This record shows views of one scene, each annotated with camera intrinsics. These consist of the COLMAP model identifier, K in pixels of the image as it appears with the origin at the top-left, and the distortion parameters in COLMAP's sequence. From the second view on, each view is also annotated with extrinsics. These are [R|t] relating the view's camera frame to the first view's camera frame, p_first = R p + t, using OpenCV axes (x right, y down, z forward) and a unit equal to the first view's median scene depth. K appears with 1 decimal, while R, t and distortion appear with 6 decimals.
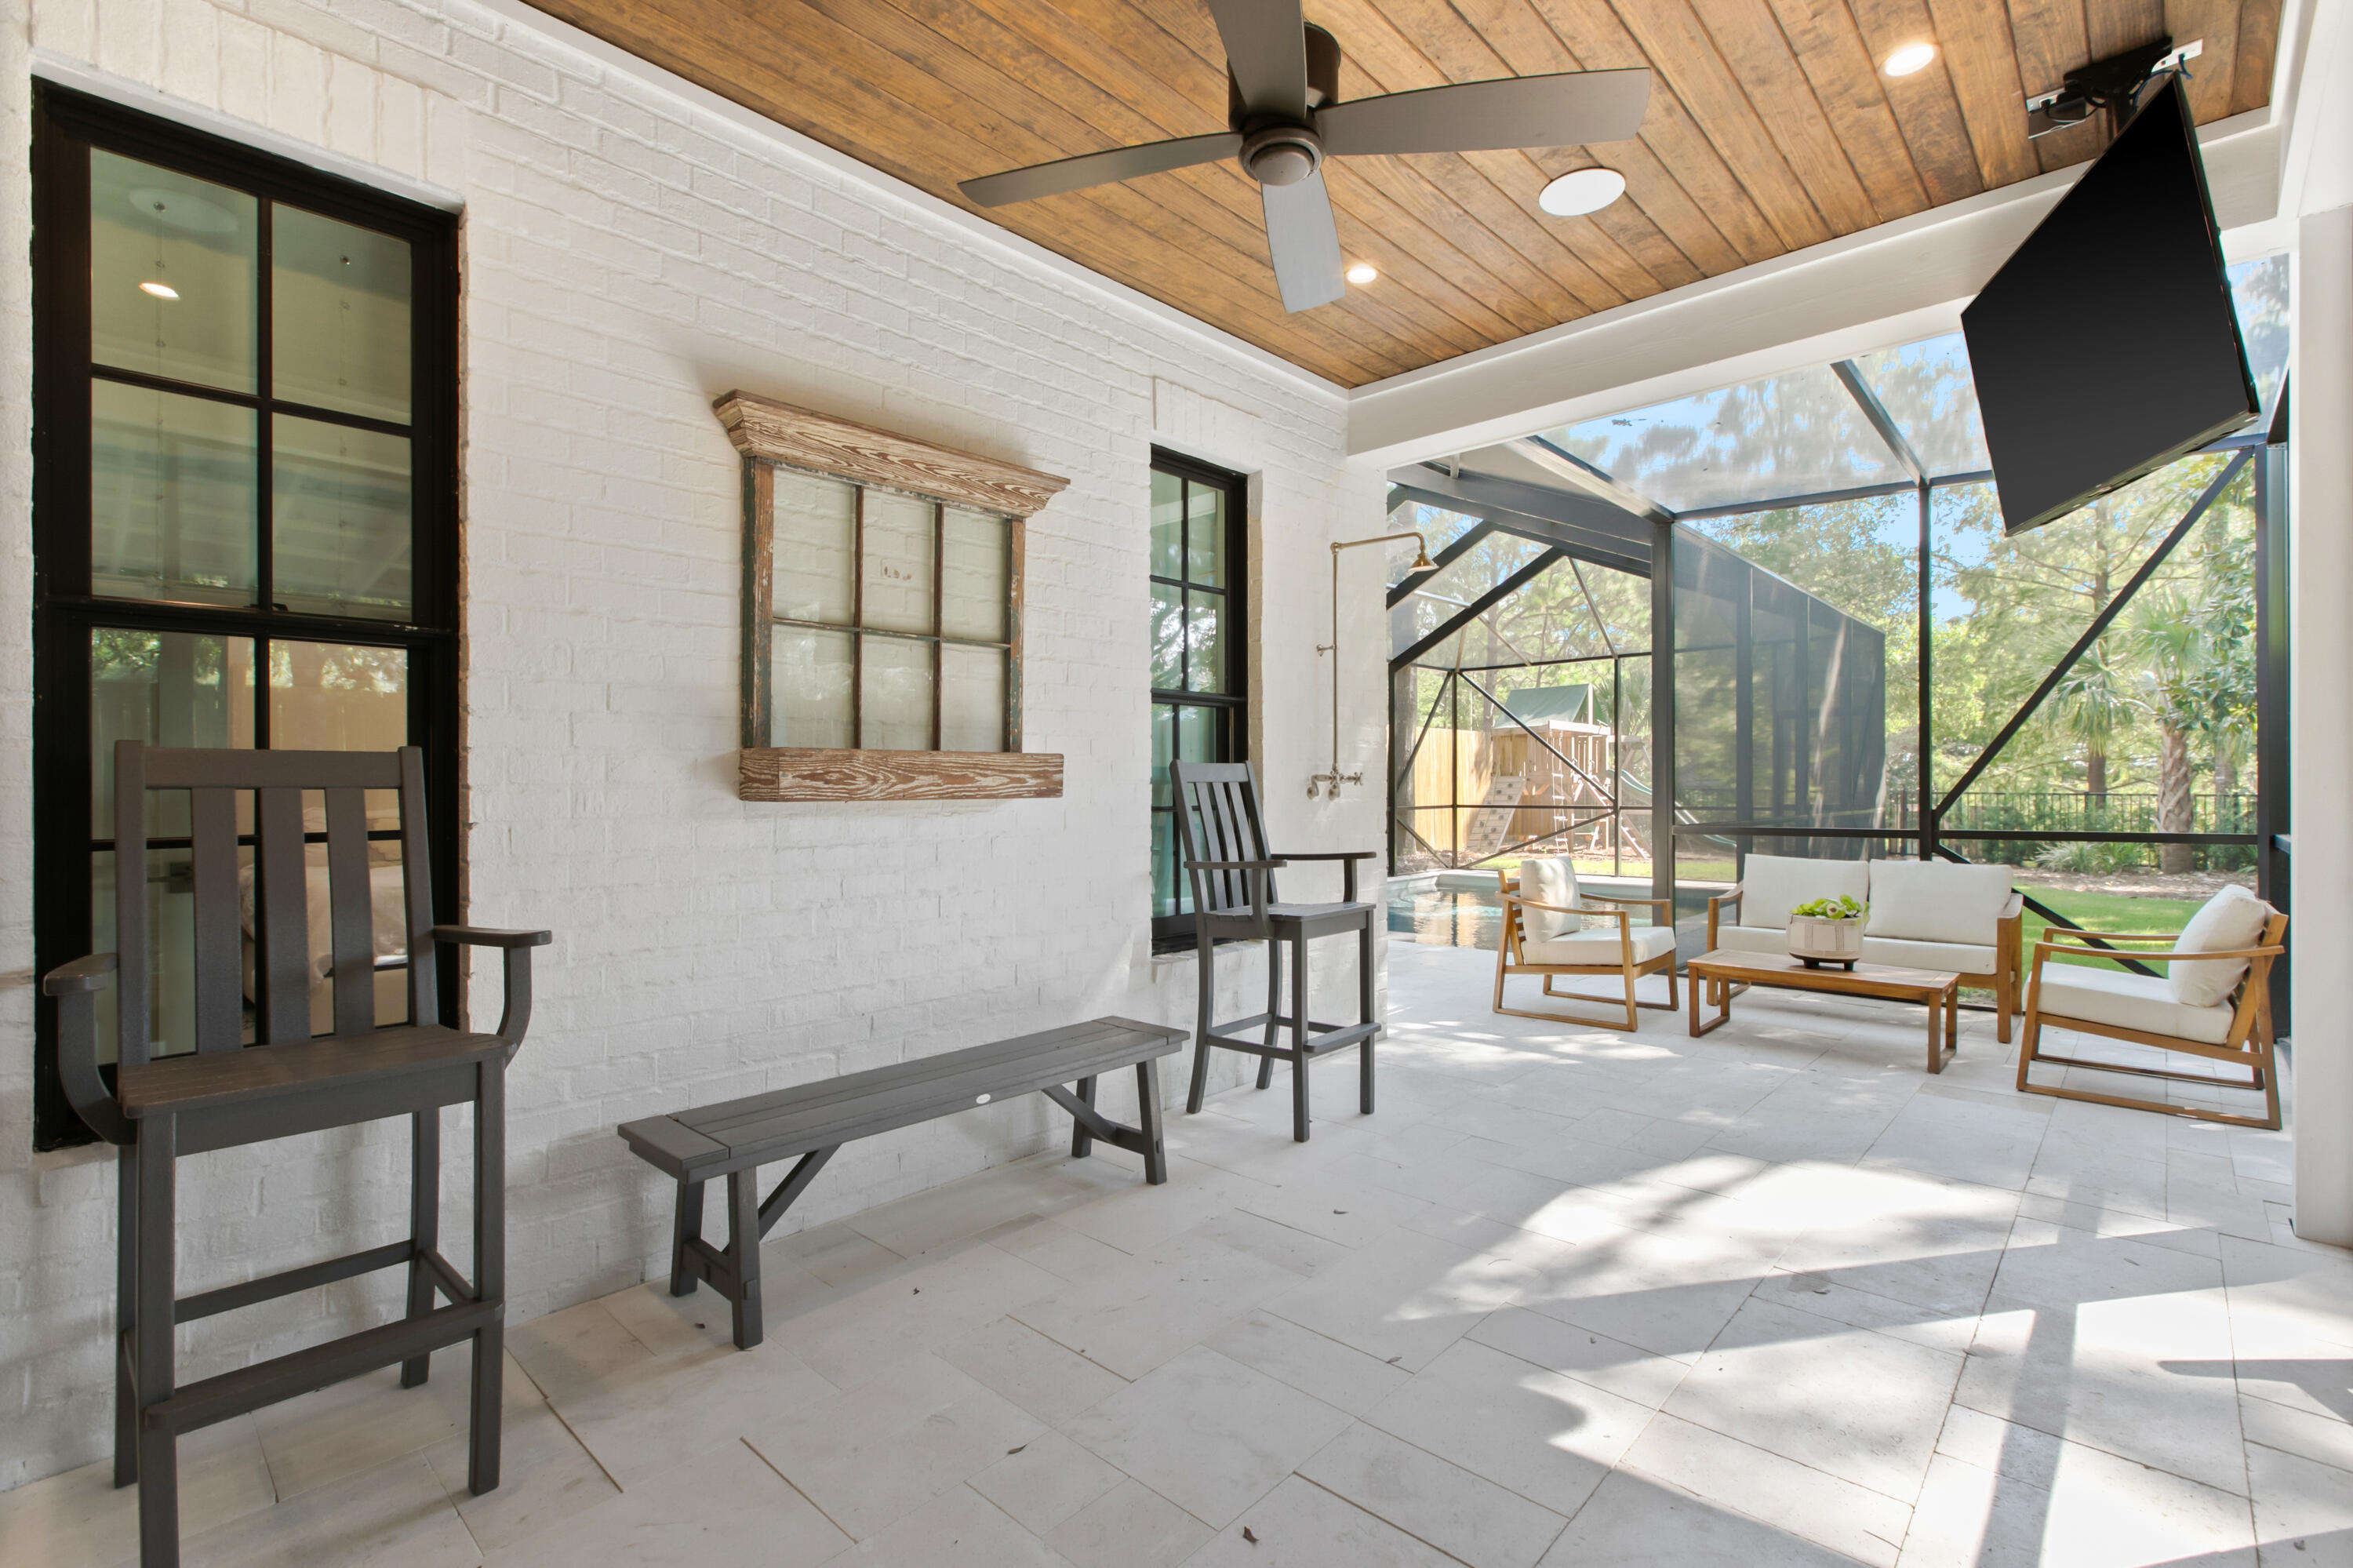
lens RADIAL K [[1076.3, 0, 1177.6], [0, 1076.3, 789.0], [0, 0, 1]] dist [0.000631, 0.000817]
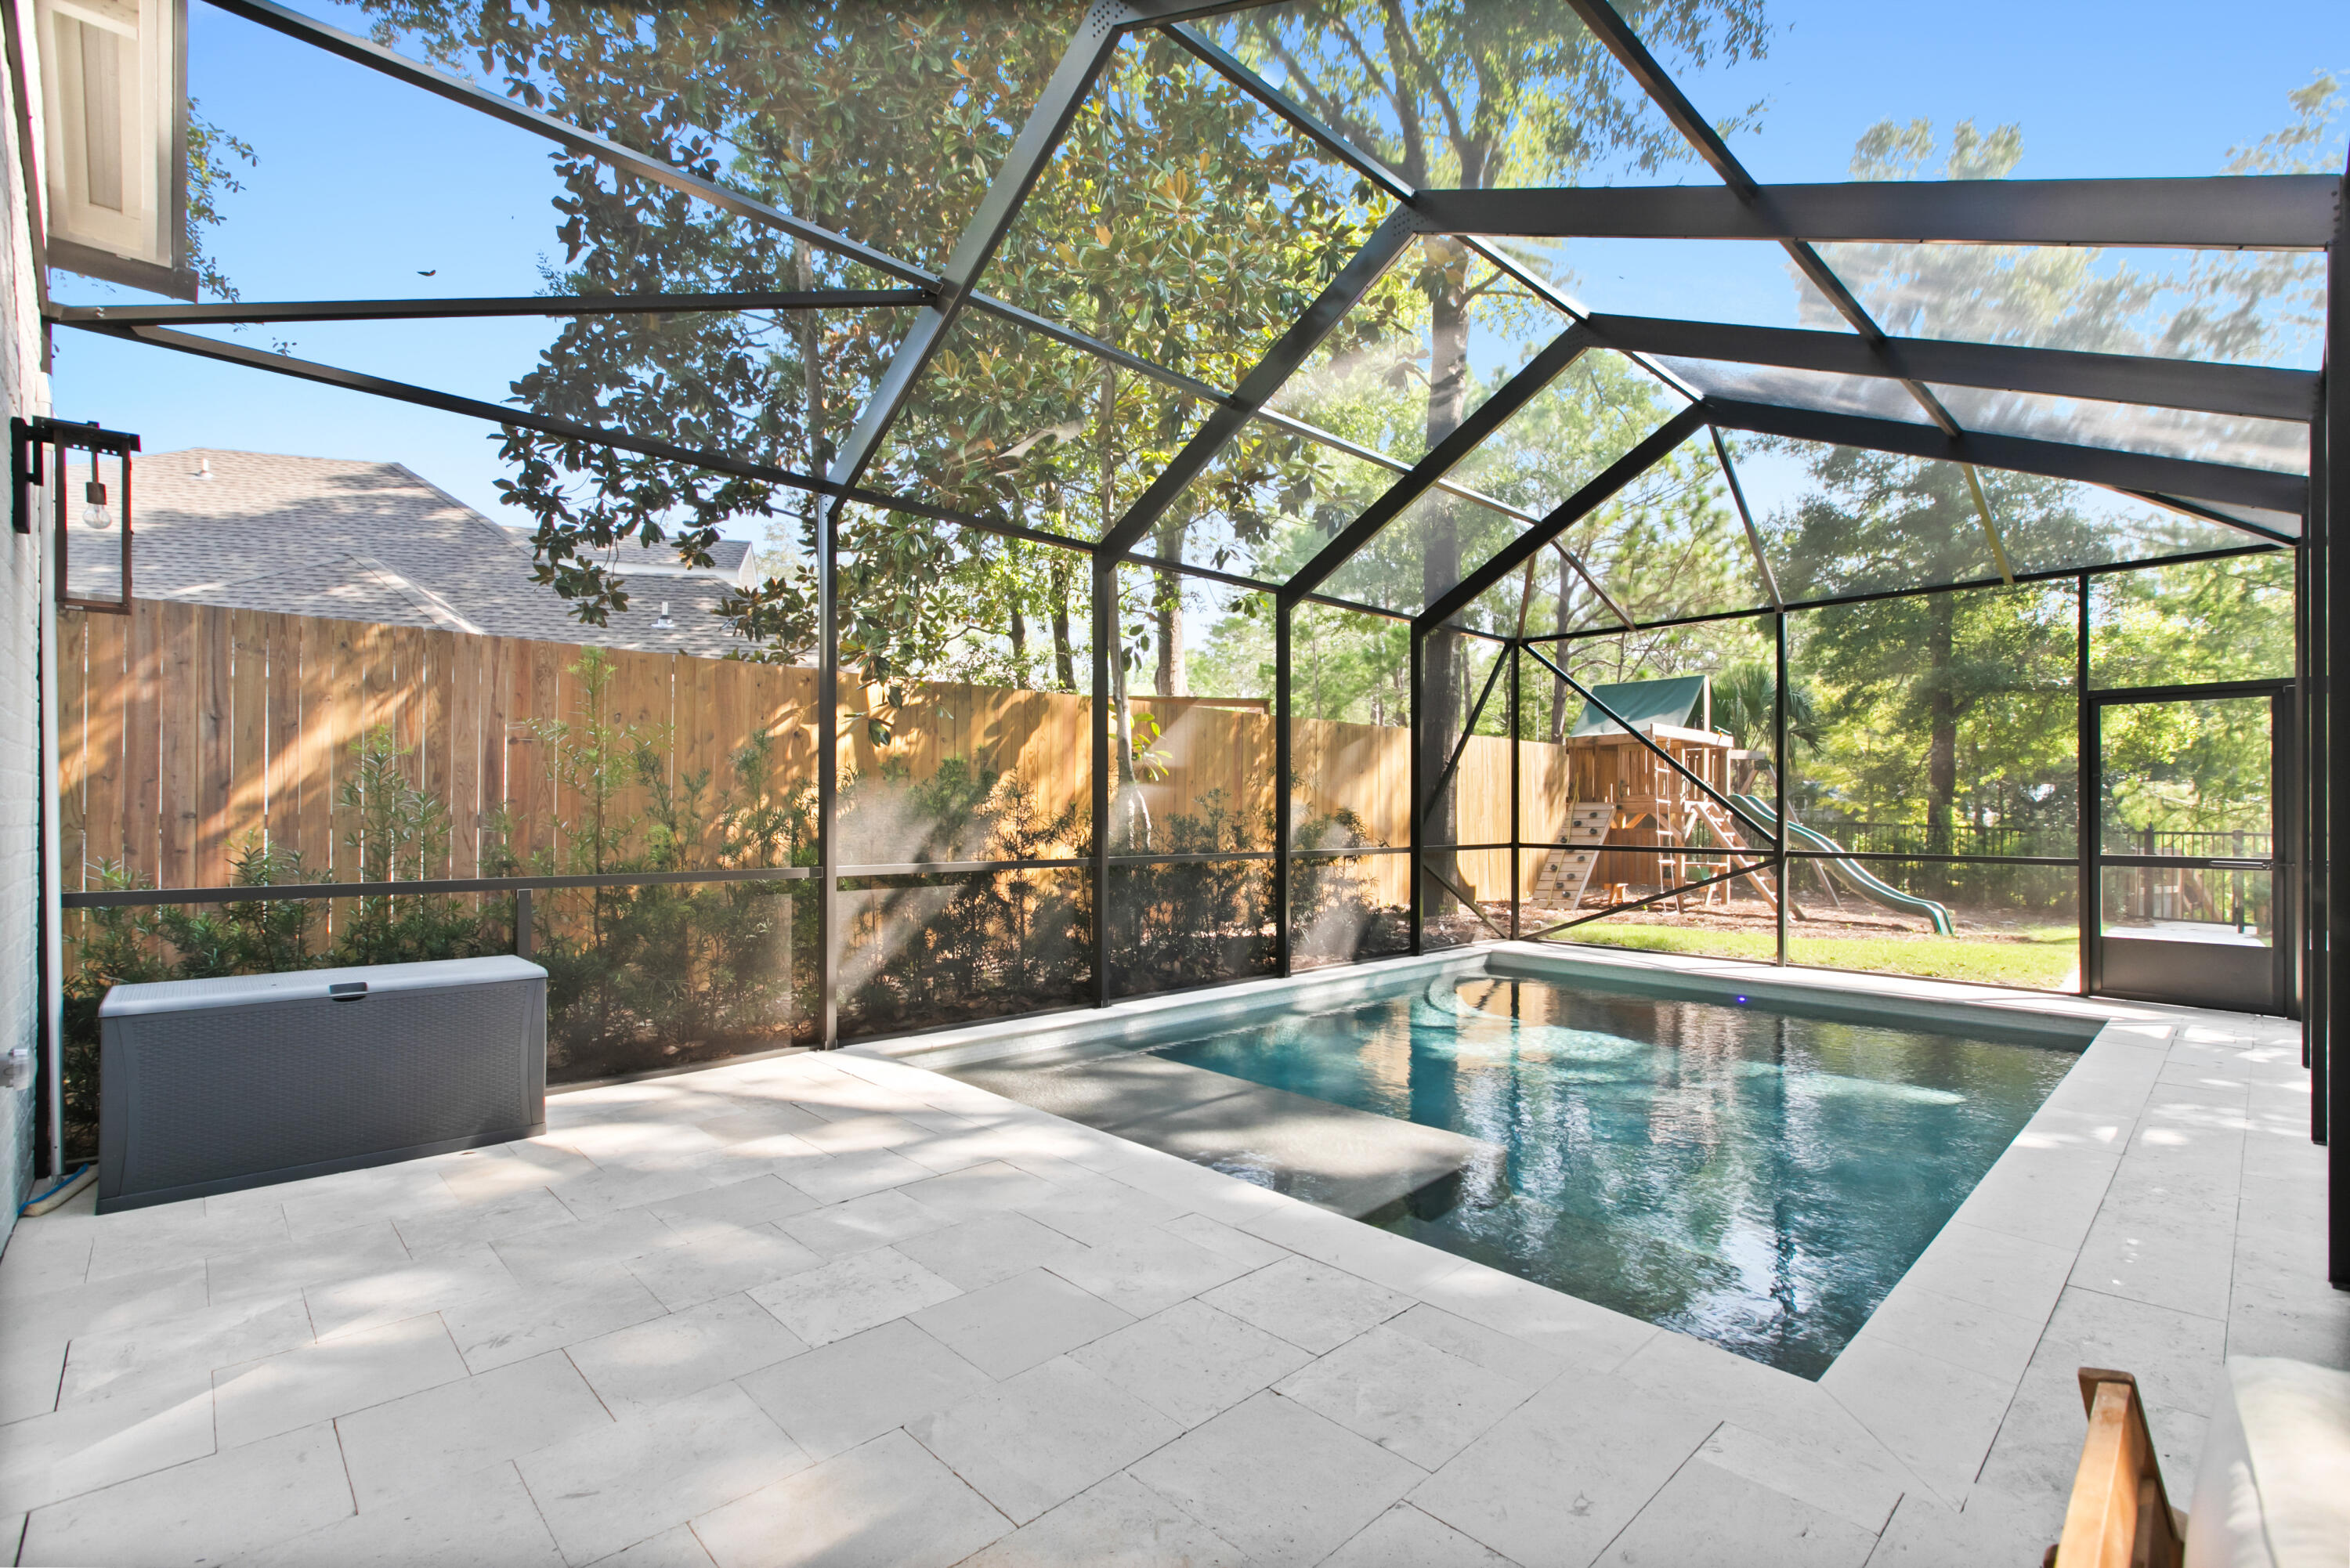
lens RADIAL K [[1074.8, 0, 1170.5], [0, 1074.8, 807.3], [0, 0, 1]] dist [0.000631, 0.000817]
pose [[0.998193, 0.009399, -0.059349, 0.081753], [-0.009634, 0.999947, -0.003677, -0.003794], [0.059312, 0.004242, 0.998230, 0.315894]]
